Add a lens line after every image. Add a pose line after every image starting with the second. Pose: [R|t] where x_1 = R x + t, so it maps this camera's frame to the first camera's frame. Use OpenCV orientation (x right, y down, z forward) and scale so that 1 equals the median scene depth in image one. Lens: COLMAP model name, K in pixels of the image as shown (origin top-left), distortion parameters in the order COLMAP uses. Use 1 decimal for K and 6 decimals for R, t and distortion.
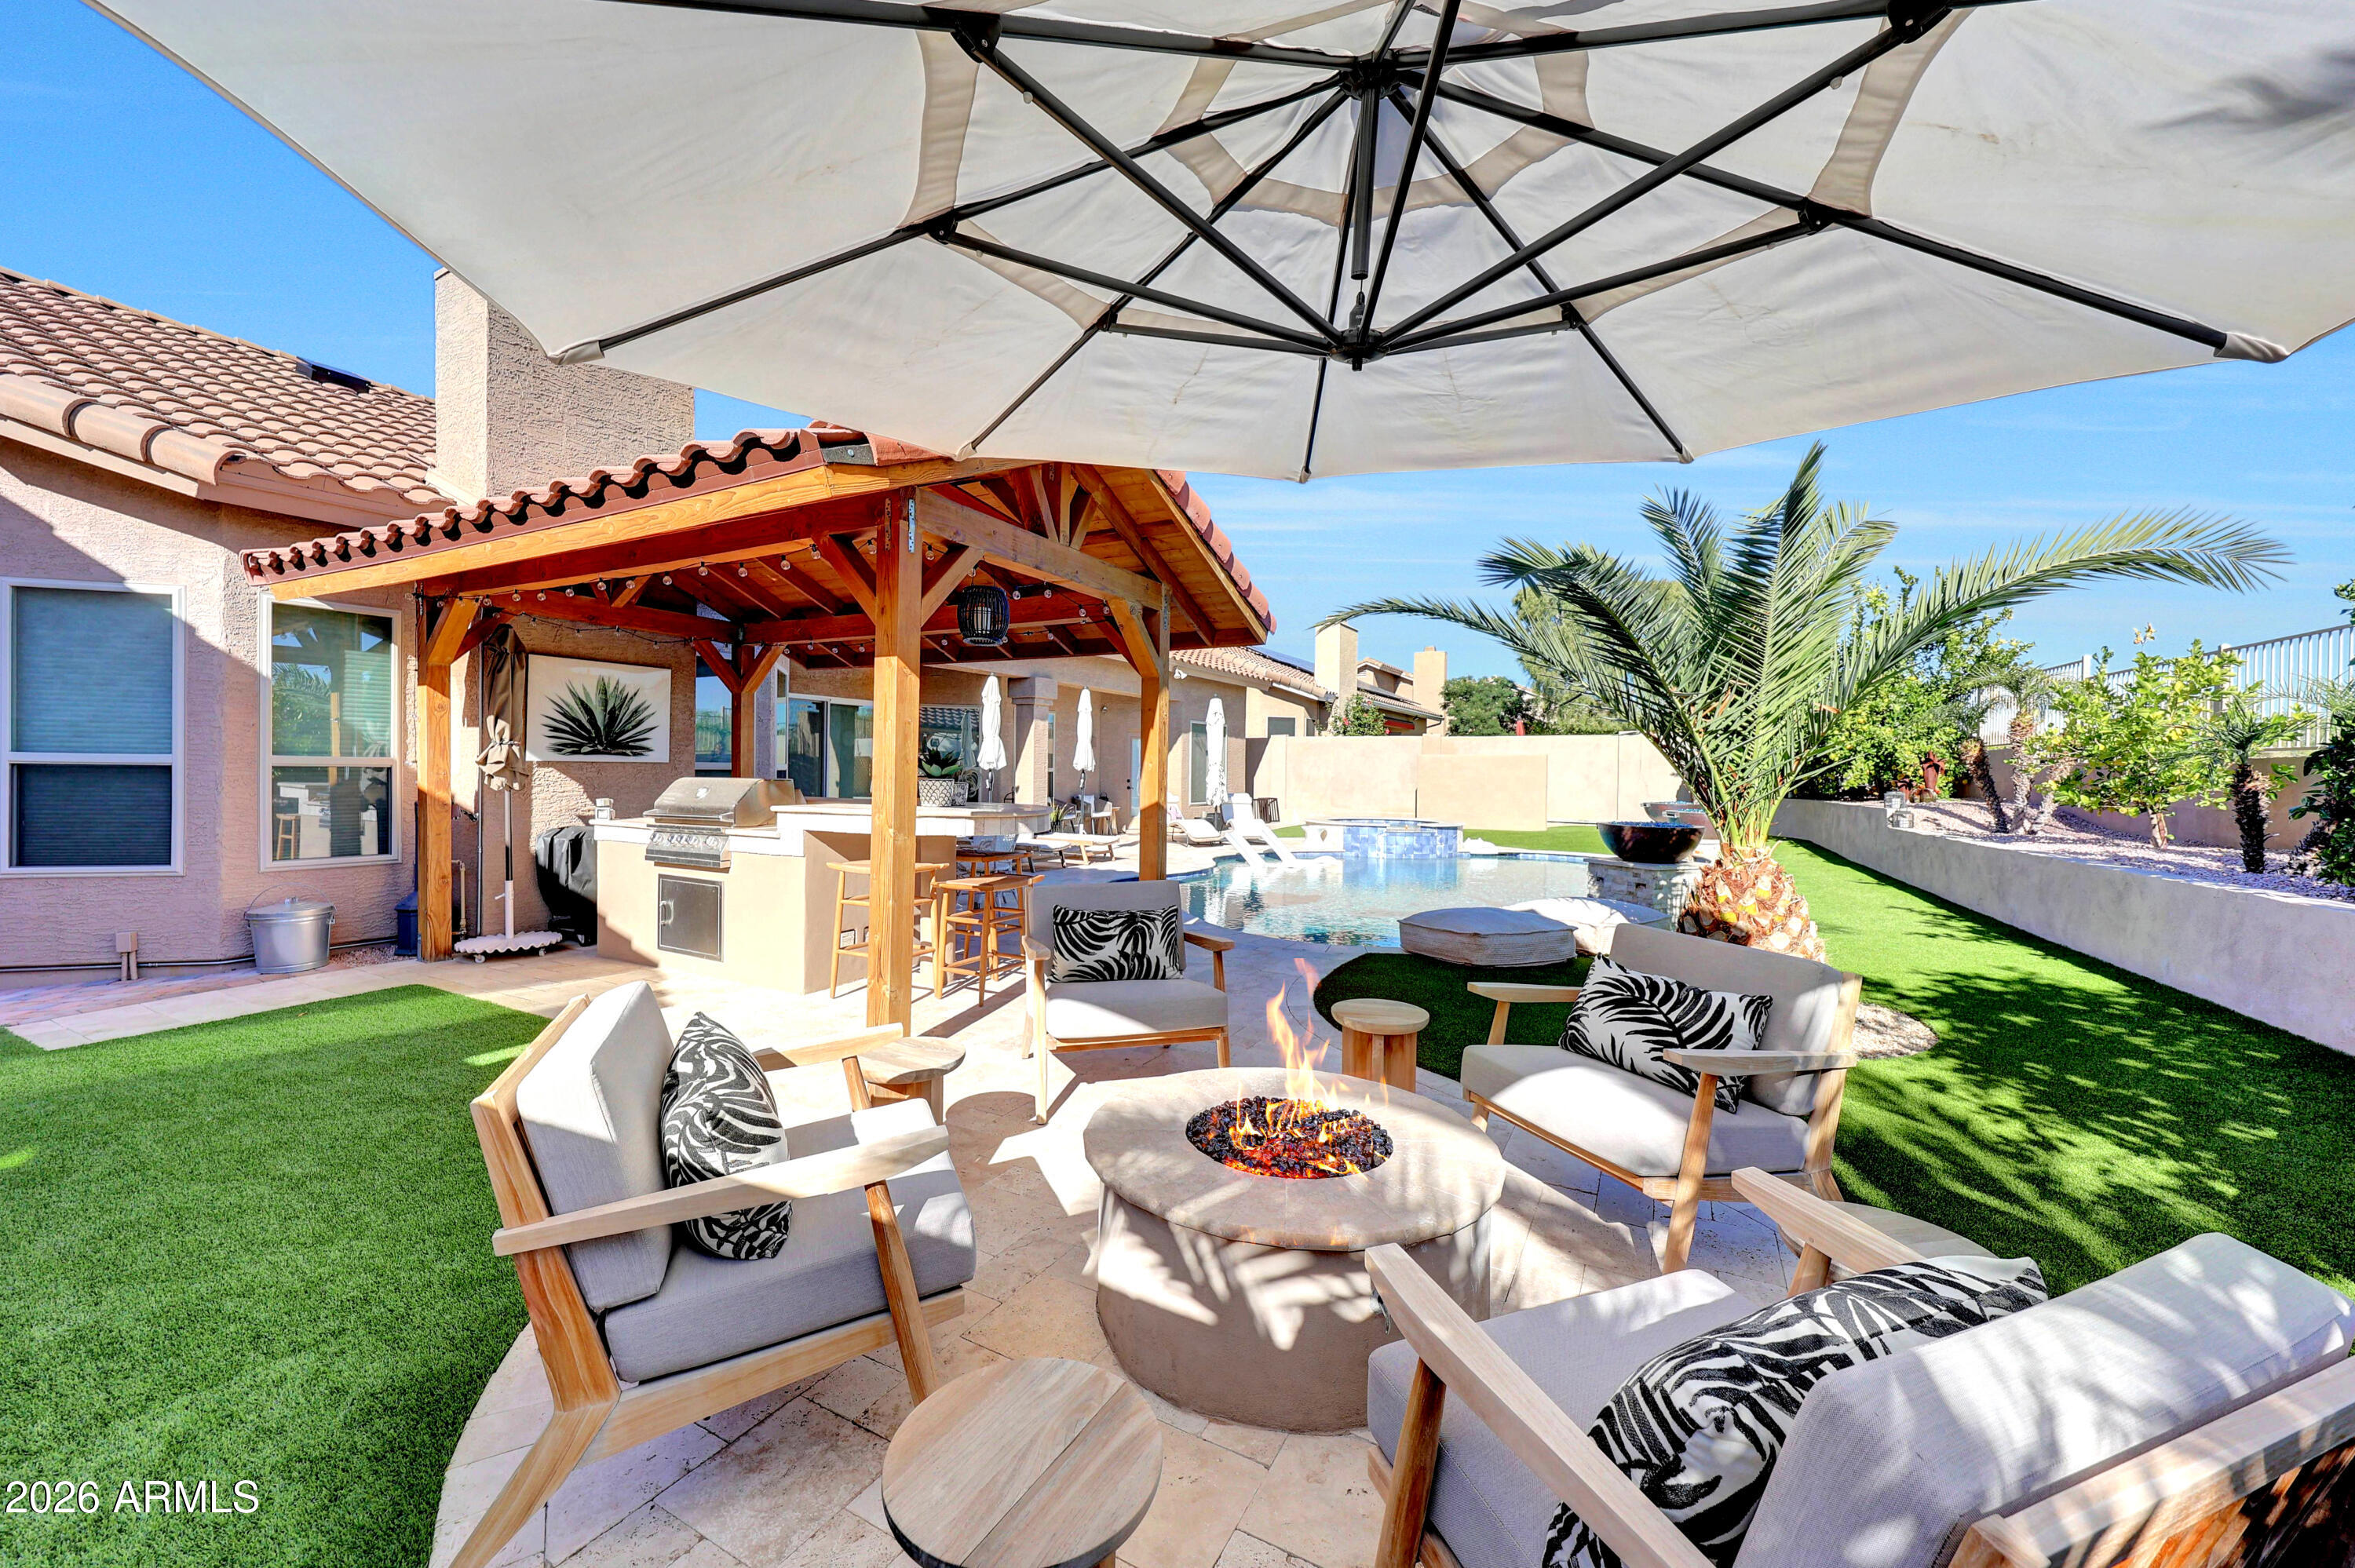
lens RADIAL K [[877.0, 0, 1175.7], [0, 877.0, 782.9], [0, 0, 1]] dist [-0.004998, 0.000193]
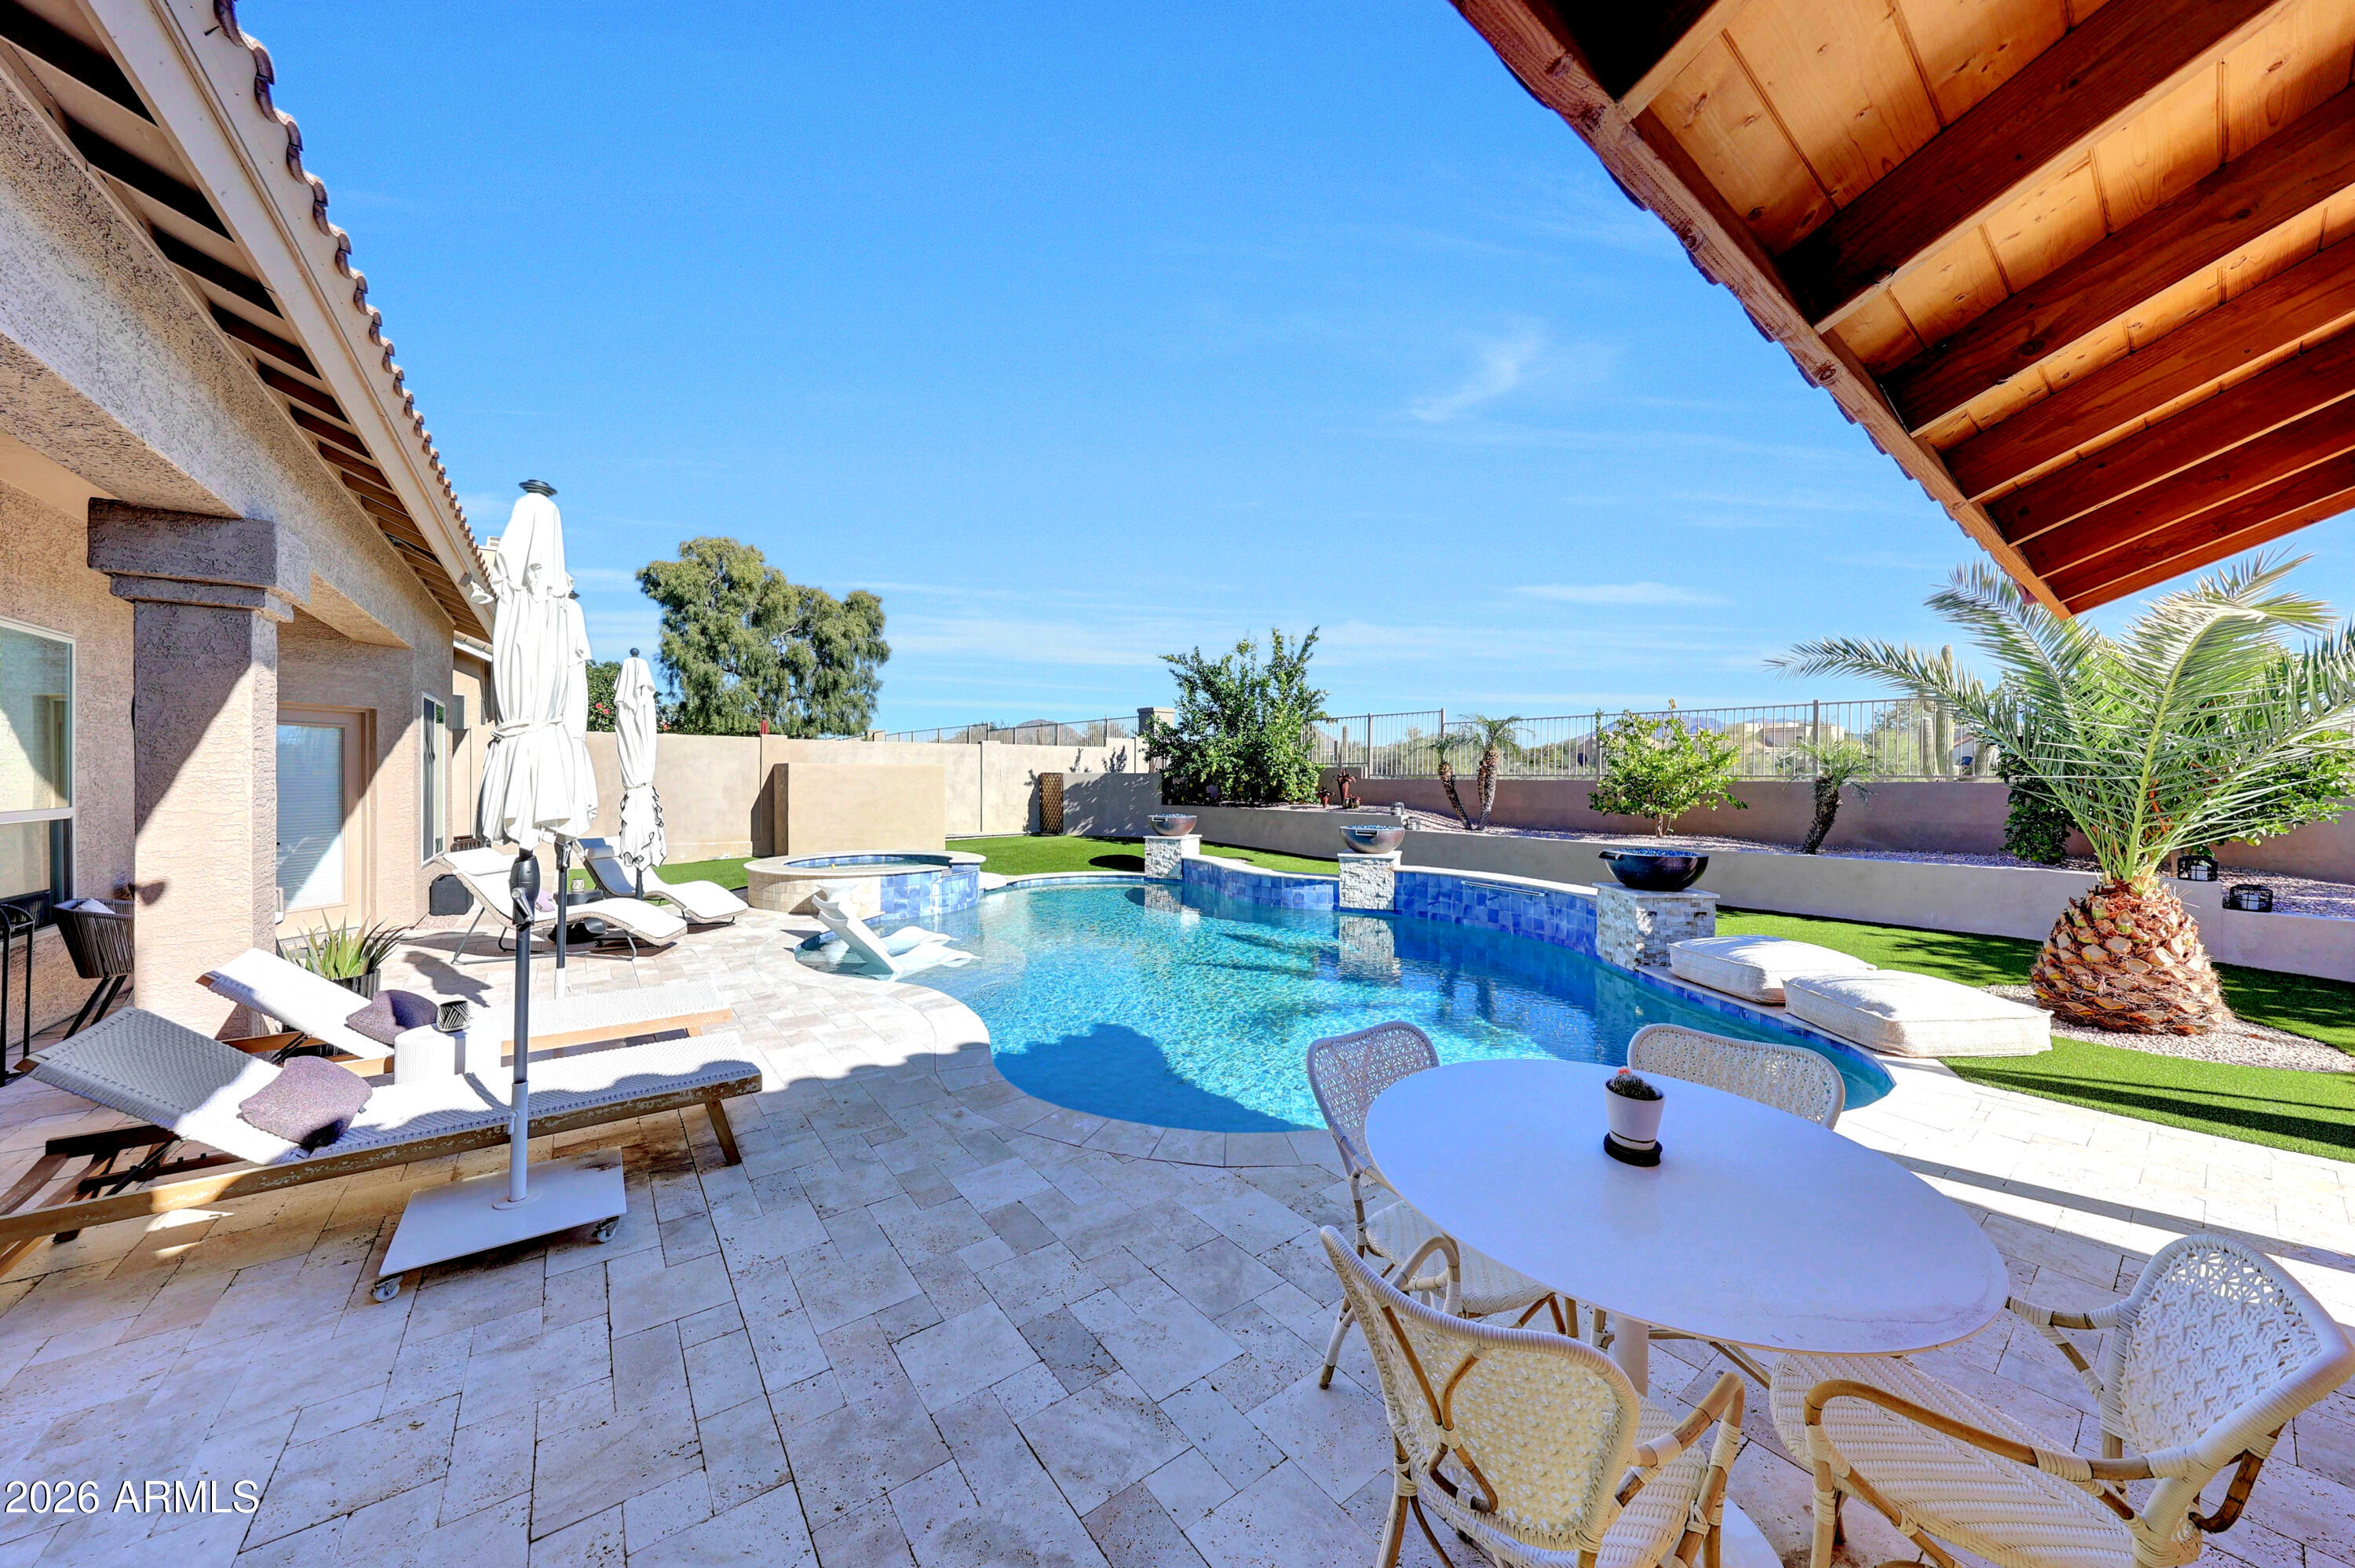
lens RADIAL K [[799.9, 0, 1193.3], [0, 799.9, 784.8], [0, 0, 1]] dist [0.012343, -0.000045]
pose [[0.420198, -0.021367, 0.907181, -1.004665], [0.014531, 0.999753, 0.016816, -0.104717], [-0.907316, 0.006116, 0.420404, 2.024993]]
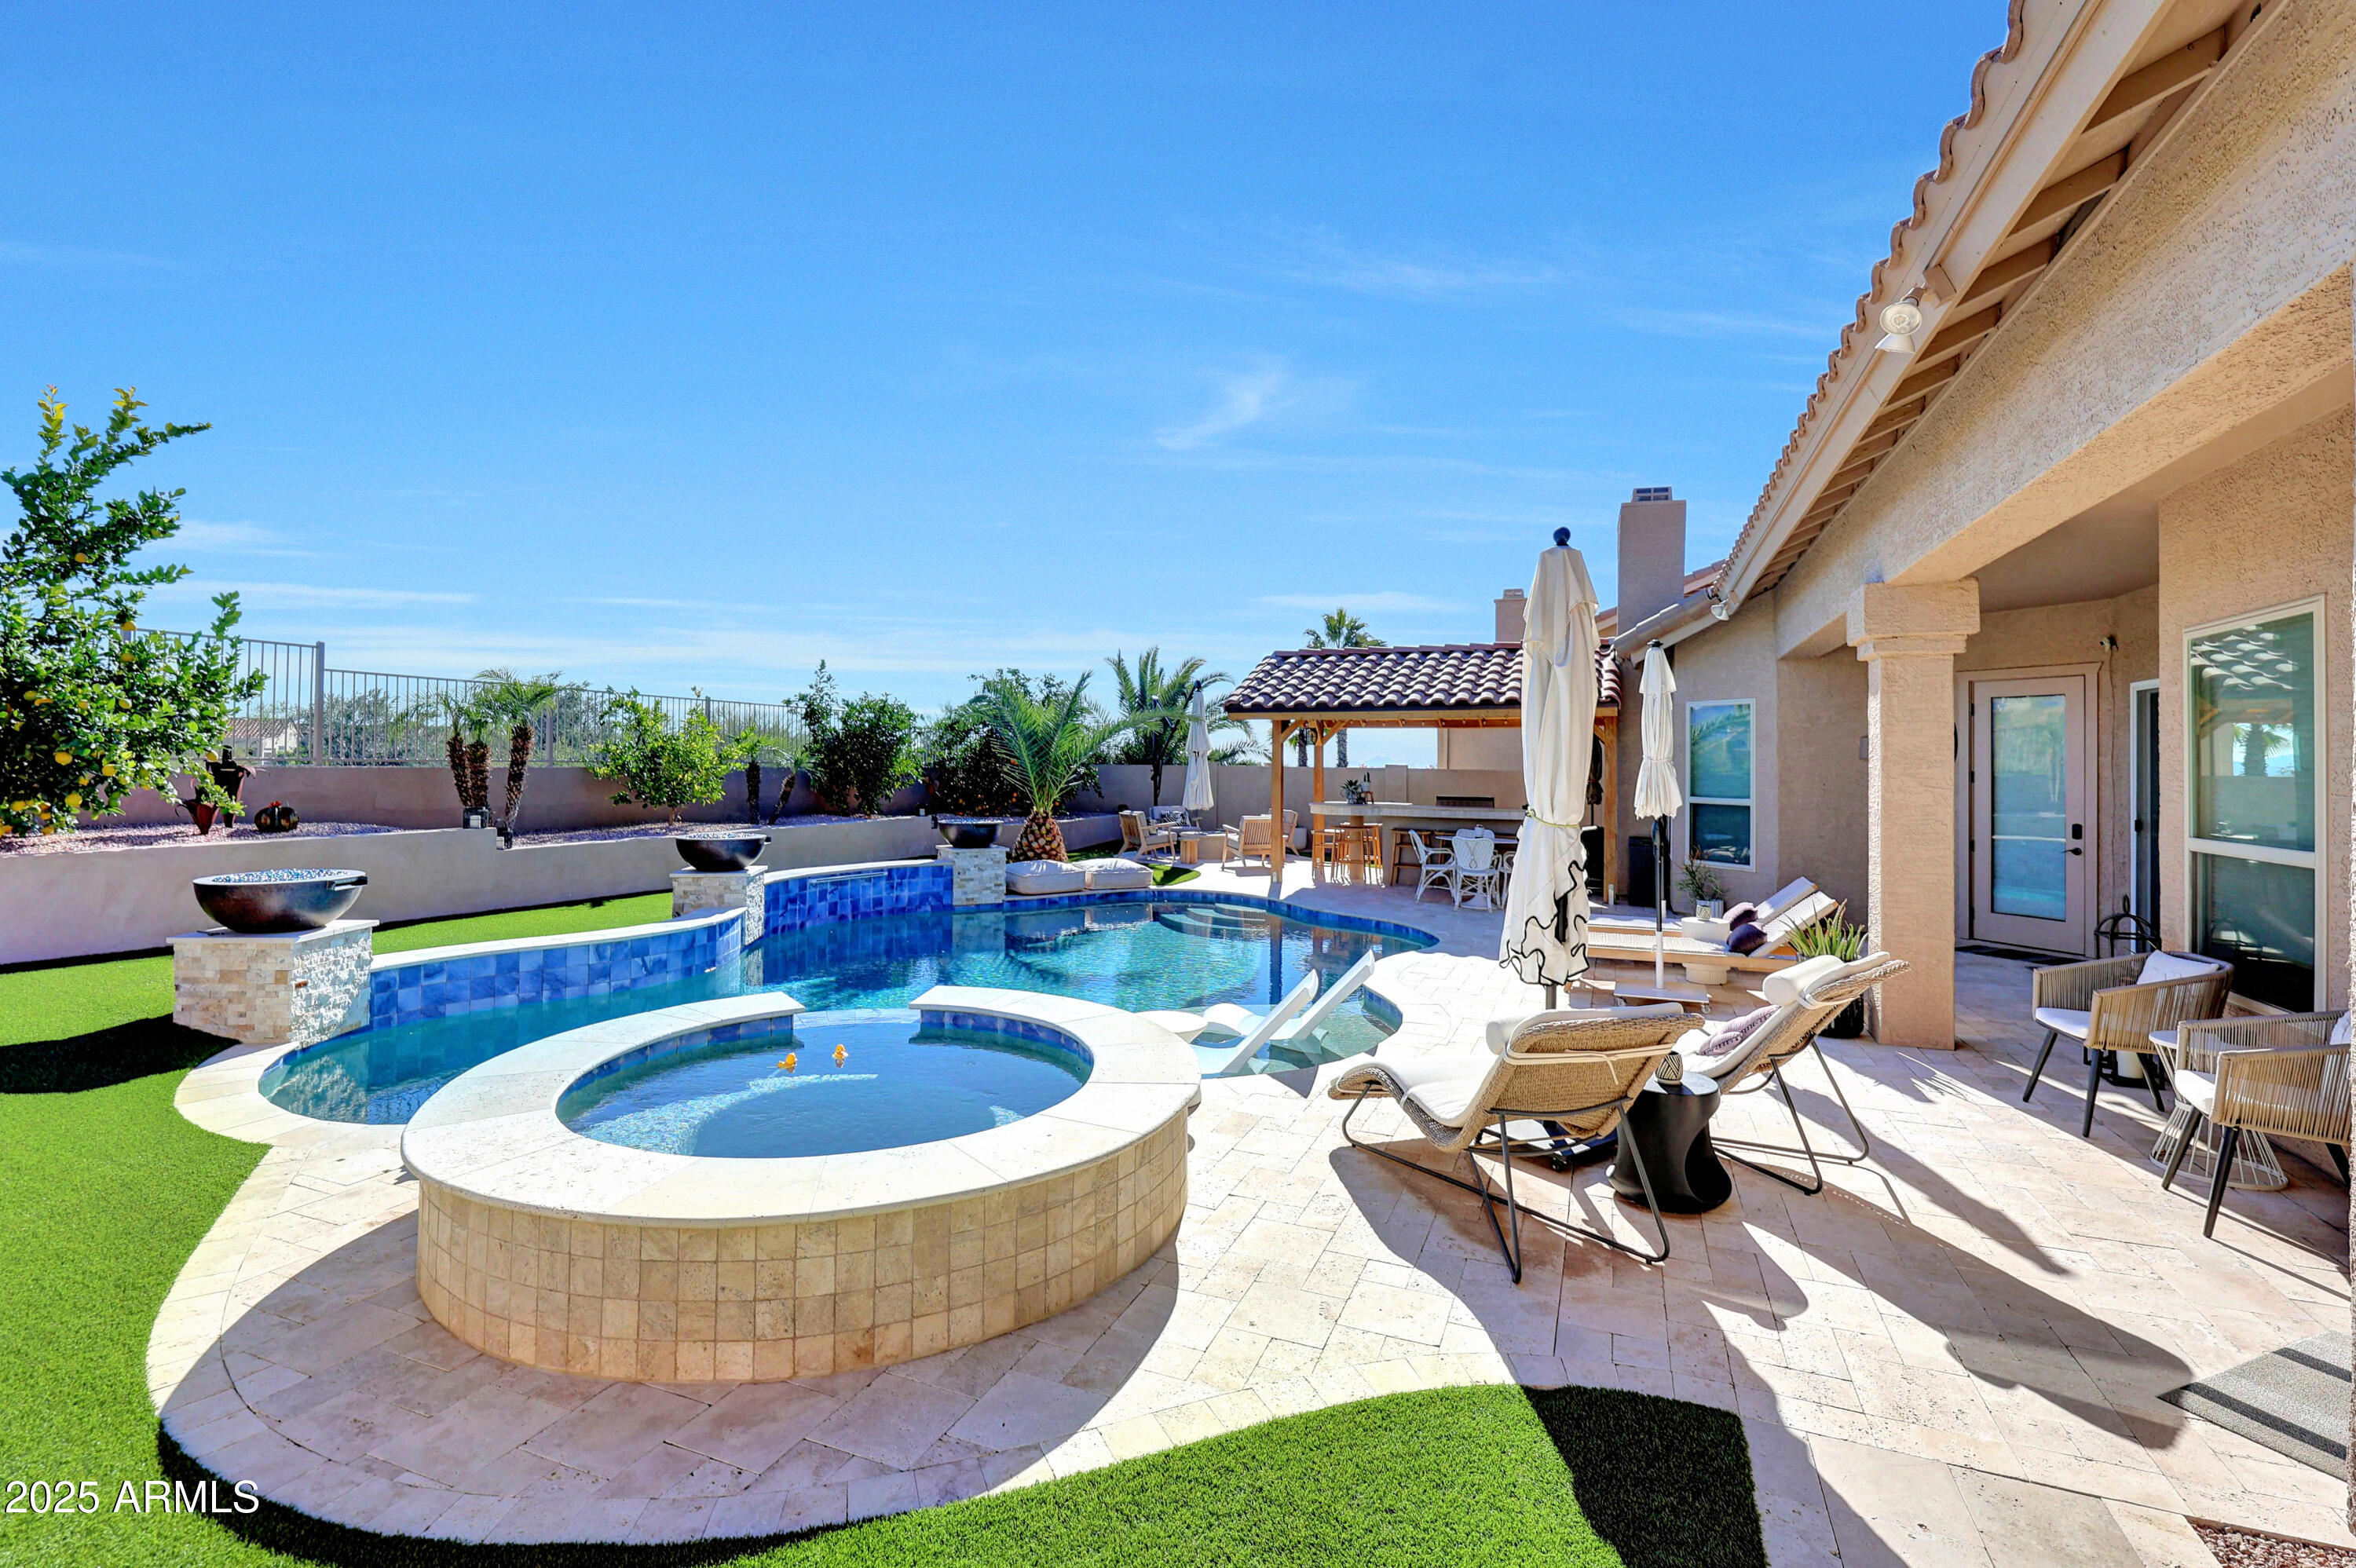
lens RADIAL K [[1152.3, 0, 1173.6], [0, 1152.3, 771.7], [0, 0, 1]] dist [0.000141, 0.000036]
pose [[-0.991053, -0.023062, -0.131464, 0.870770], [-0.025720, 0.999497, 0.018561, -0.150606], [0.130969, 0.021776, -0.991147, 5.494777]]
